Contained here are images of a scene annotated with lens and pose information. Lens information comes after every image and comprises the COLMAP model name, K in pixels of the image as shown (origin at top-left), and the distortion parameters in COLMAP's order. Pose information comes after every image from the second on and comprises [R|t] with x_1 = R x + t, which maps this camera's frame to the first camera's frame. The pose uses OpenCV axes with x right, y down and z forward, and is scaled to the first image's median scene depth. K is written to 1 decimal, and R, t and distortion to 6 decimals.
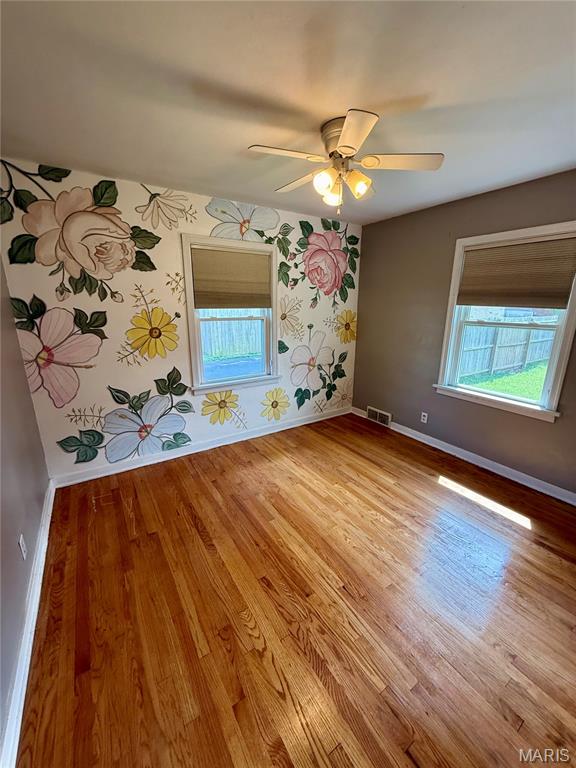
lens RADIAL K [[307.9, 0, 289.3], [0, 307.9, 382.0], [0, 0, 1]] dist [0.000329, 0.000459]
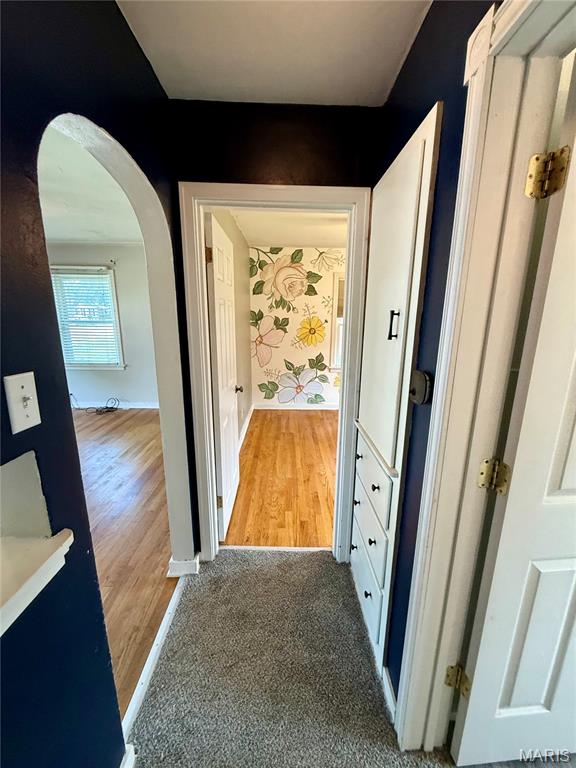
lens RADIAL K [[307.9, 0, 290.2], [0, 307.9, 380.3], [0, 0, 1]] dist [0.000329, 0.000459]
pose [[0.847133, 0.120250, -0.517597, 0.409609], [-0.141542, 0.989931, -0.001672, 0.141242], [0.512184, 0.074678, 0.855623, -0.545307]]
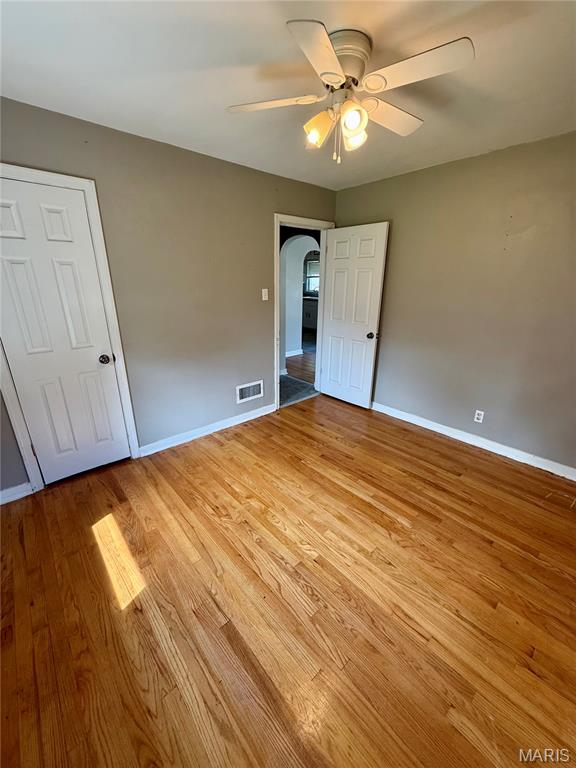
lens RADIAL K [[307.9, 0, 291.5], [0, 307.9, 388.3], [0, 0, 1]] dist [0.000329, 0.000459]
pose [[-0.988021, 0.038495, -0.149441, 0.298647], [-0.052209, 0.827901, 0.558438, -0.341145], [0.145219, 0.559551, -0.815974, 1.383602]]
